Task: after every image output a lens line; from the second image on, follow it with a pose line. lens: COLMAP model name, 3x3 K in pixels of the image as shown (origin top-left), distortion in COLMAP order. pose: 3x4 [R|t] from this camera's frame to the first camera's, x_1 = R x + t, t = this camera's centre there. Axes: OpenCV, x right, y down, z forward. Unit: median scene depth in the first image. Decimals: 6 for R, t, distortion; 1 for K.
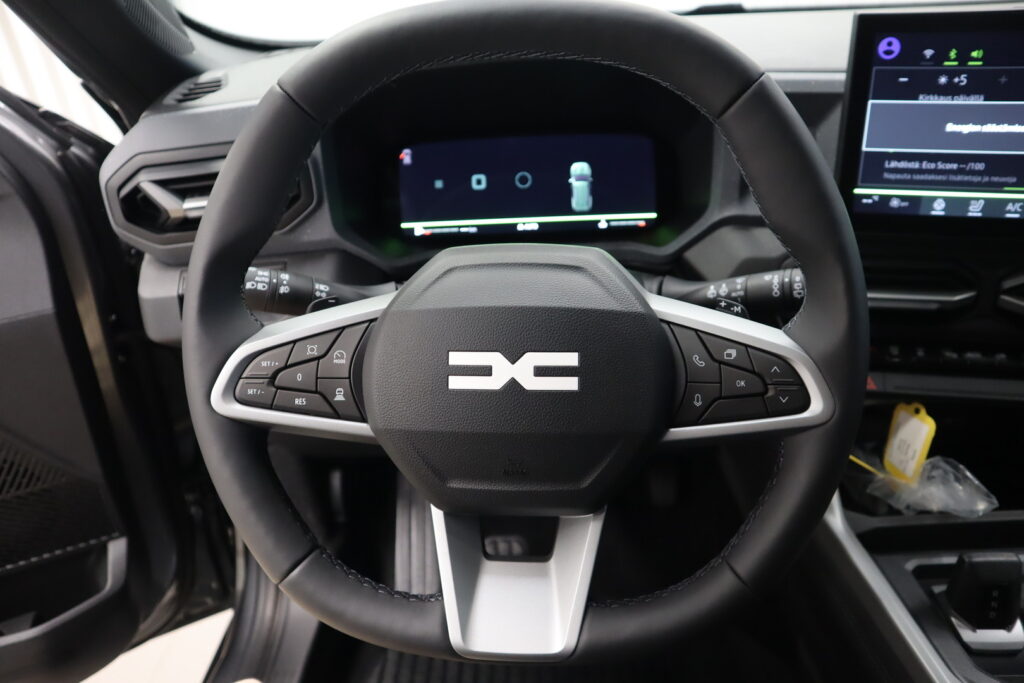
lens RADIAL K [[727.0, 0, 536.6], [0, 727.0, 342.3], [0, 0, 1]] dist [-0.139449, 0.107227]
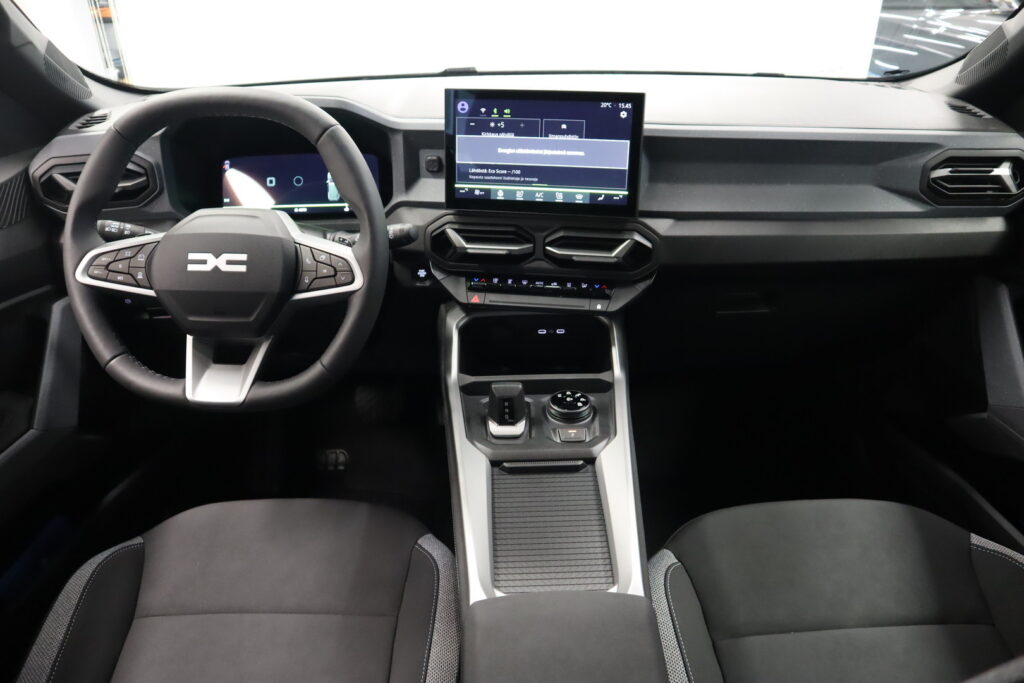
lens RADIAL K [[727.0, 0, 536.6], [0, 727.0, 342.3], [0, 0, 1]] dist [-0.139449, 0.107227]
pose [[0.998355, 0.018044, 0.054418, 0.625999], [-0.016647, 0.999523, -0.026020, 0.245601], [-0.054861, 0.025071, 0.998179, -0.889791]]
